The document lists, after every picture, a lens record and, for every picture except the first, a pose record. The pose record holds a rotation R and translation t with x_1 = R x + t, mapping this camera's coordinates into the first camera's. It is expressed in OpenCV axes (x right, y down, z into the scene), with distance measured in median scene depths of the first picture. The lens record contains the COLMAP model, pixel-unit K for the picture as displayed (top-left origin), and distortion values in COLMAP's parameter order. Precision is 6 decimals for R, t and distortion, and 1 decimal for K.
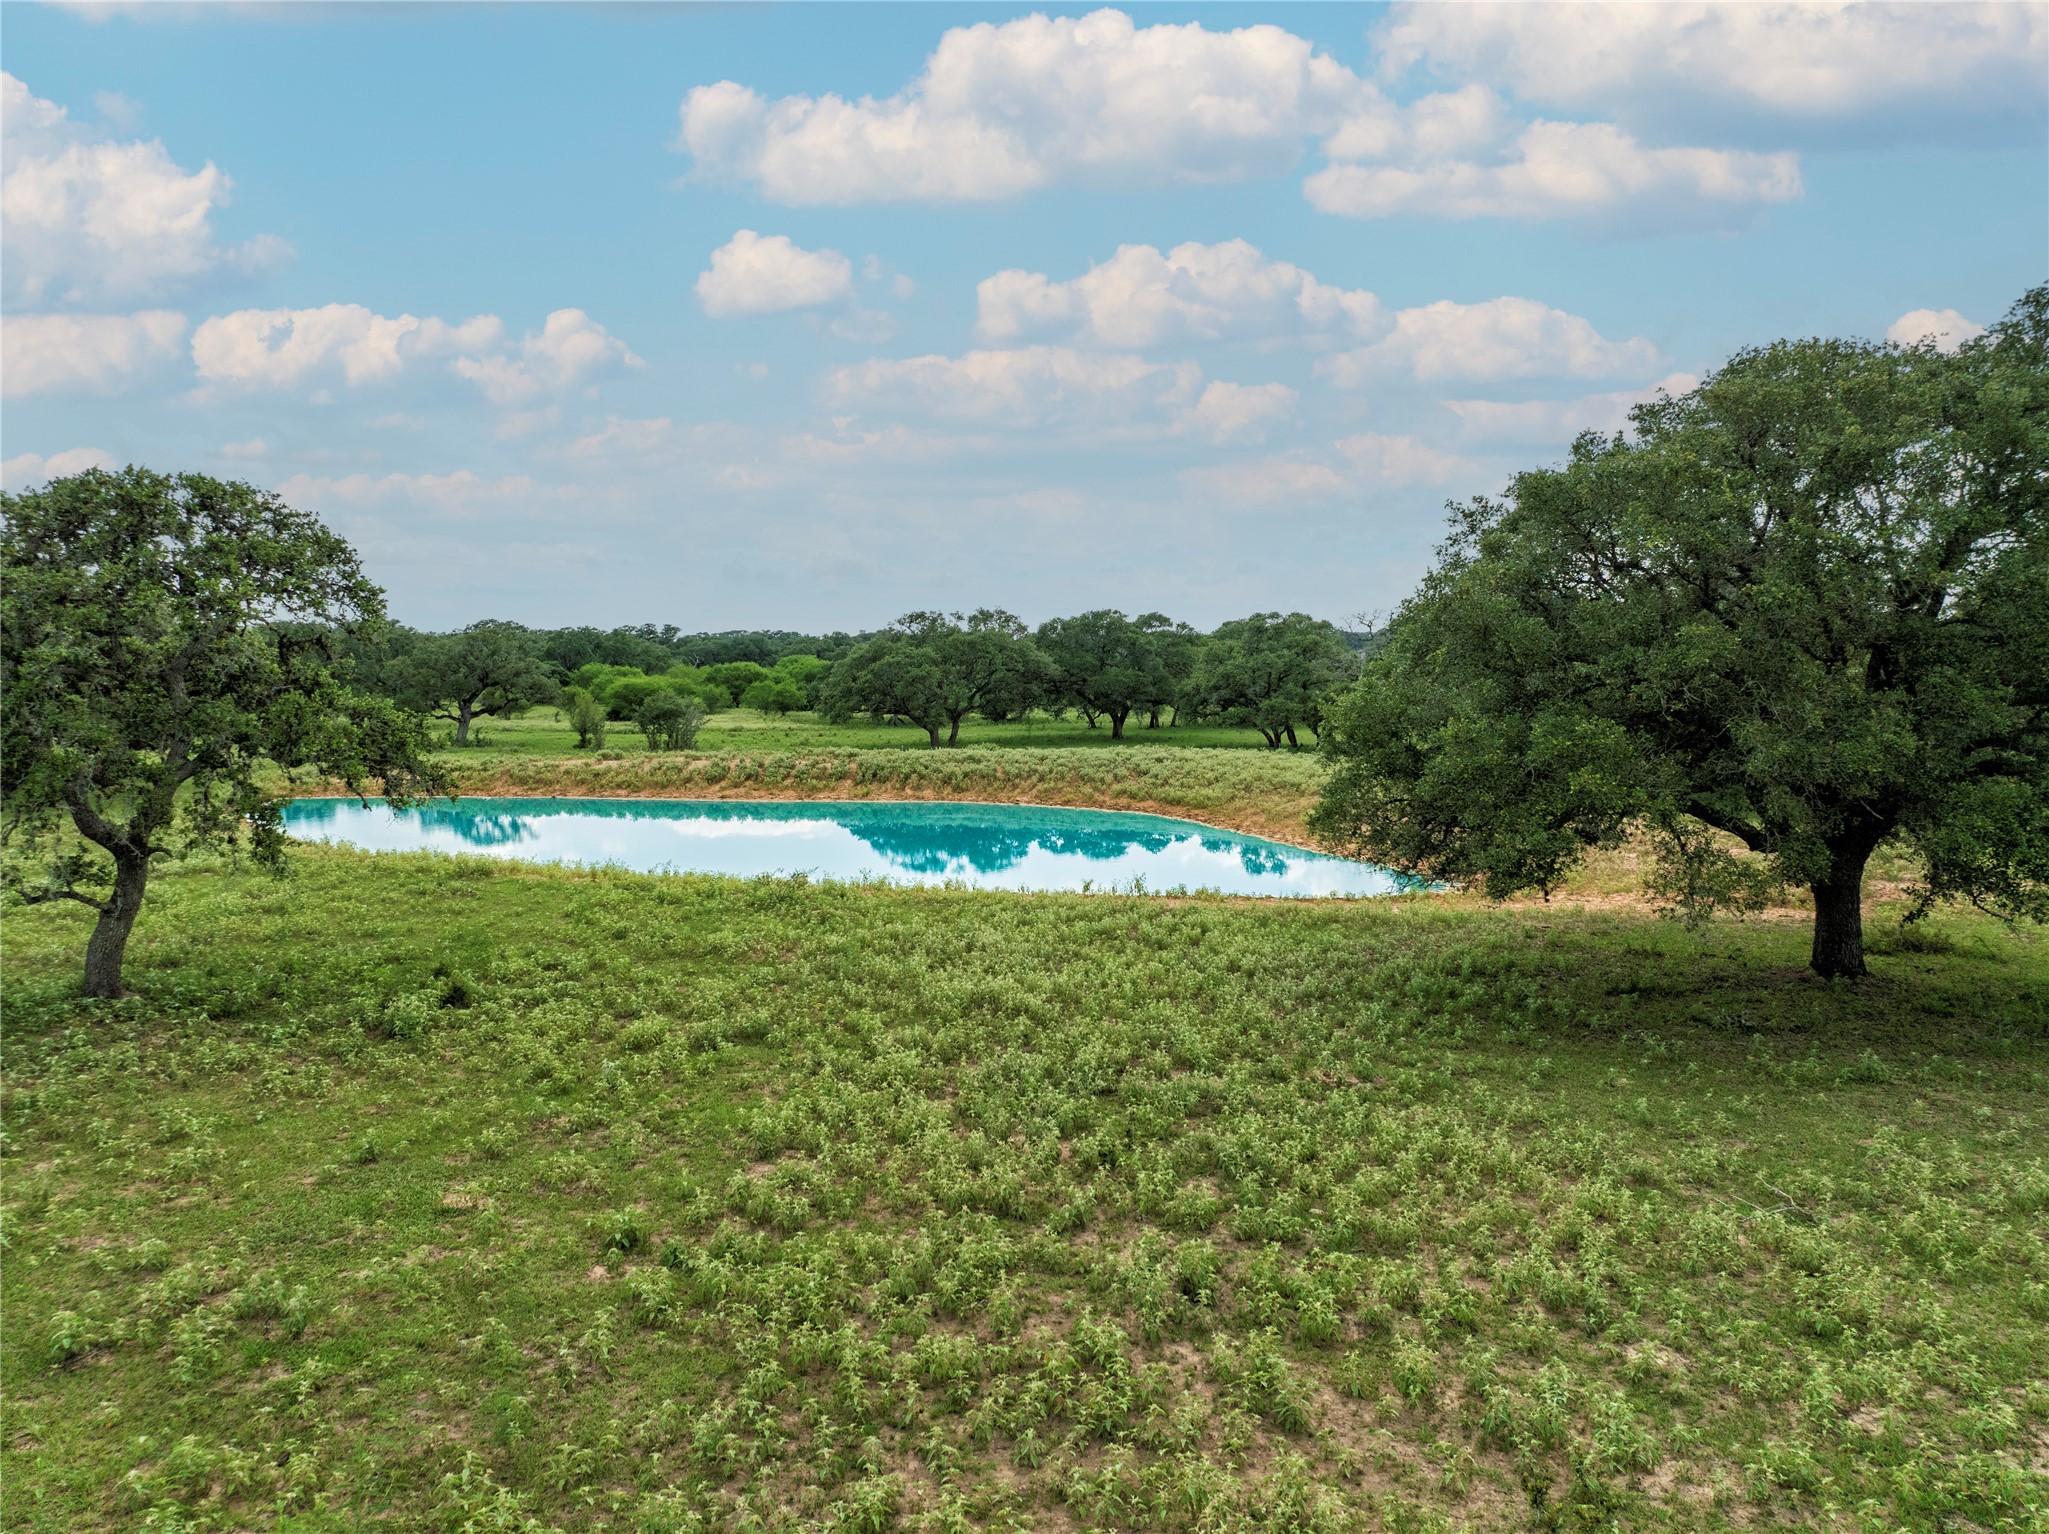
lens RADIAL K [[1443.9, 0, 1026.3], [0, 1443.9, 766.8], [0, 0, 1]] dist [-0.004997, -0.001515]
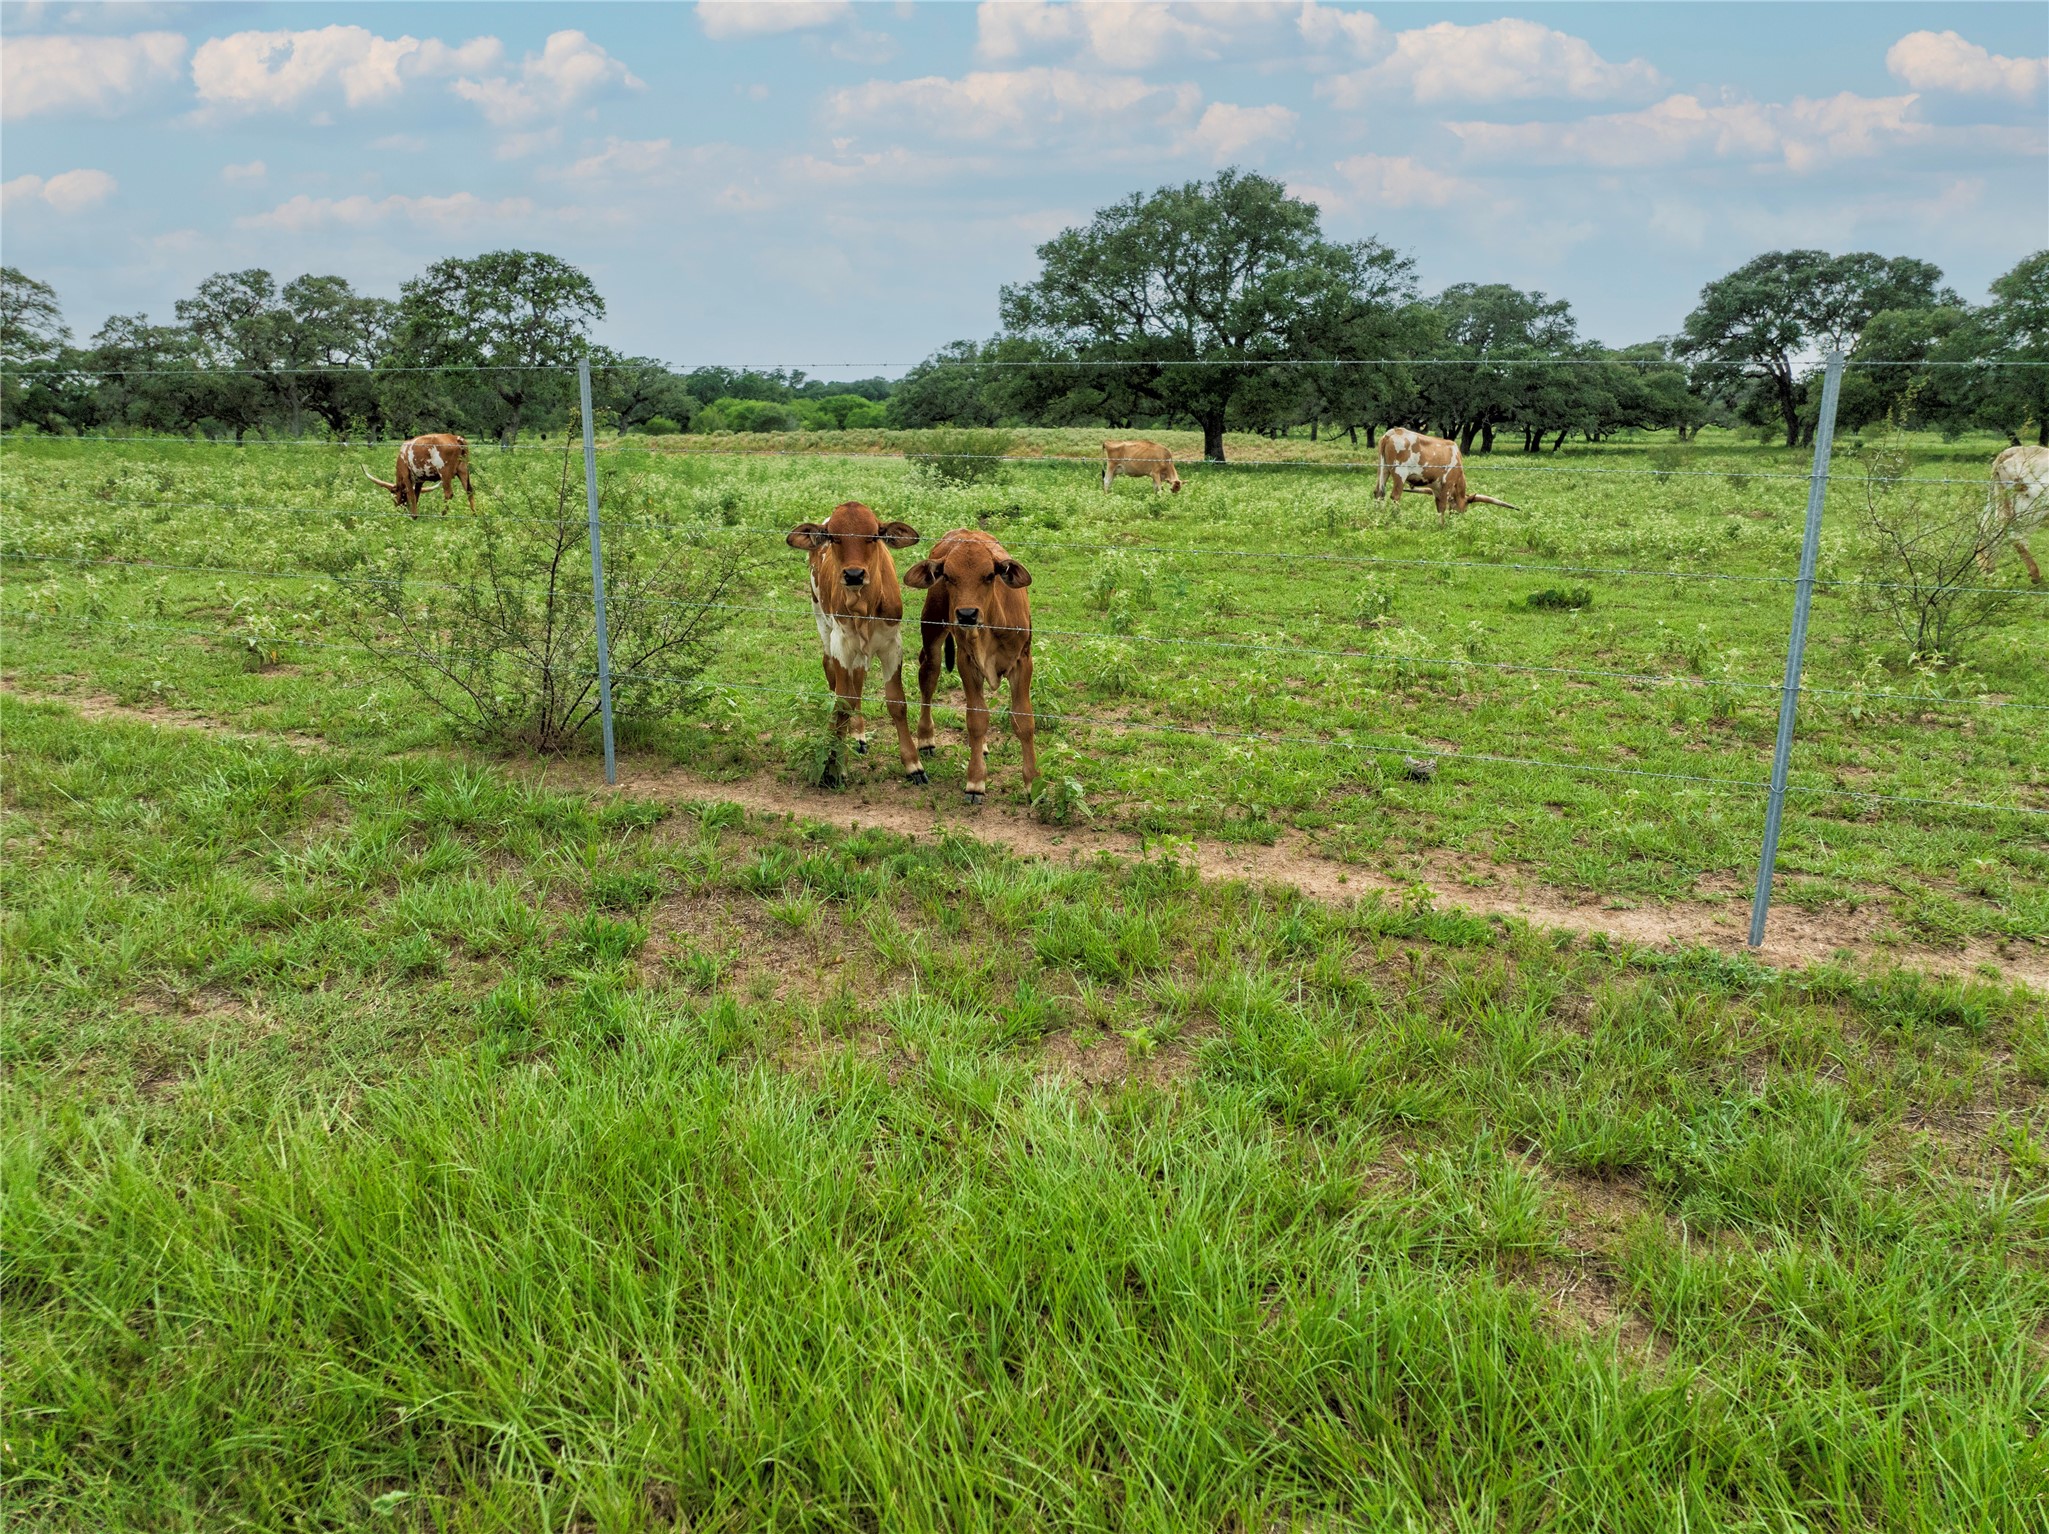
lens RADIAL K [[1443.9, 0, 1025.8], [0, 1443.9, 766.7], [0, 0, 1]] dist [-0.004997, -0.001515]
pose [[0.994877, 0.017398, -0.099589, 0.123081], [-0.000936, 0.986625, 0.163005, 0.061153], [0.101093, -0.162077, 0.981586, -0.341948]]
